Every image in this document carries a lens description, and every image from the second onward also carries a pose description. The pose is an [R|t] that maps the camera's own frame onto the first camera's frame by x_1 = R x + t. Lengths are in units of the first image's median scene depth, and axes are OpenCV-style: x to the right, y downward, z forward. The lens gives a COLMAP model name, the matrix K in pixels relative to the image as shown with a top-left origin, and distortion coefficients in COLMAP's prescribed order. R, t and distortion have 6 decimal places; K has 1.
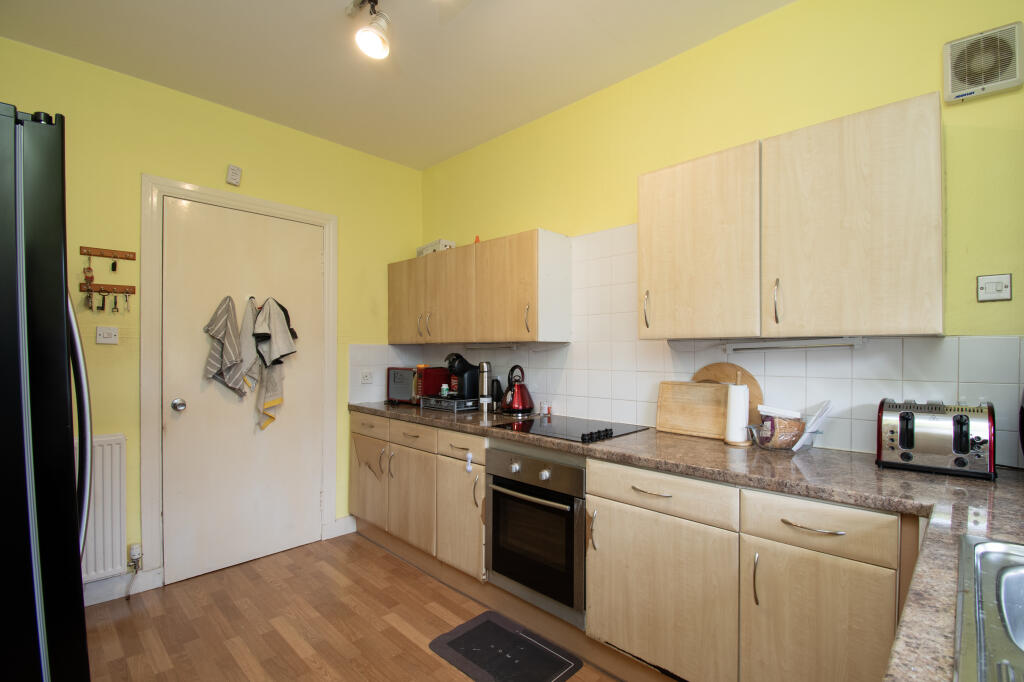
lens RADIAL K [[471.7, 0, 539.4], [0, 471.7, 354.5], [0, 0, 1]] dist [-0.011424, -0.004339]
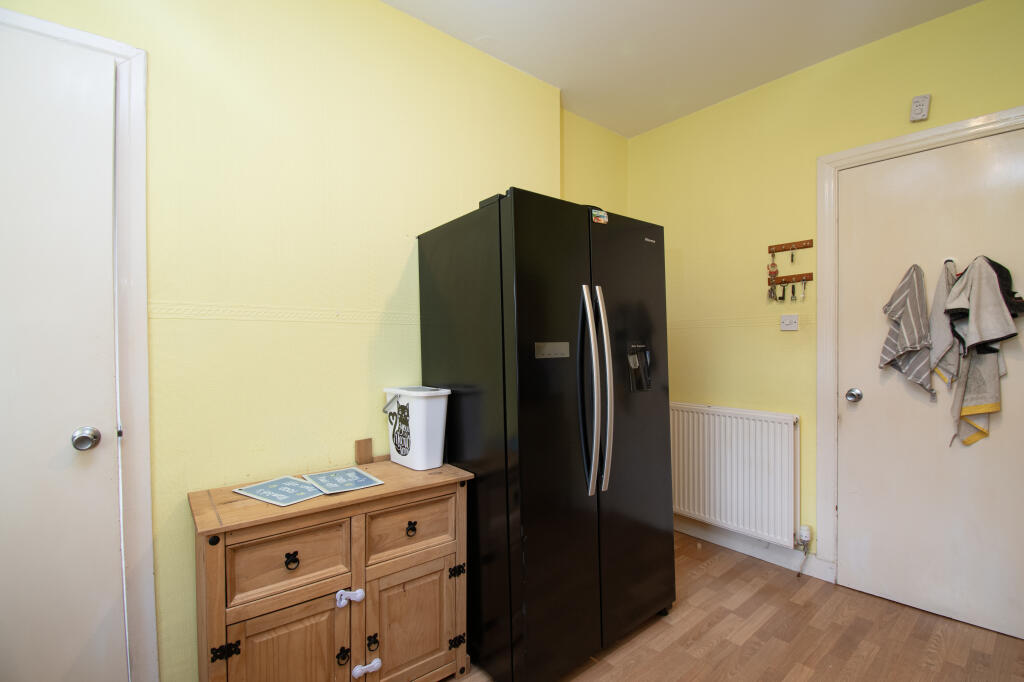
lens RADIAL K [[471.7, 0, 514.6], [0, 471.7, 349.6], [0, 0, 1]] dist [-0.011424, -0.004339]
pose [[-0.114959, 0.008681, -0.993332, 0.207775], [0.003208, 0.999960, 0.008368, 0.009201], [0.993365, -0.002225, -0.114983, 0.453769]]
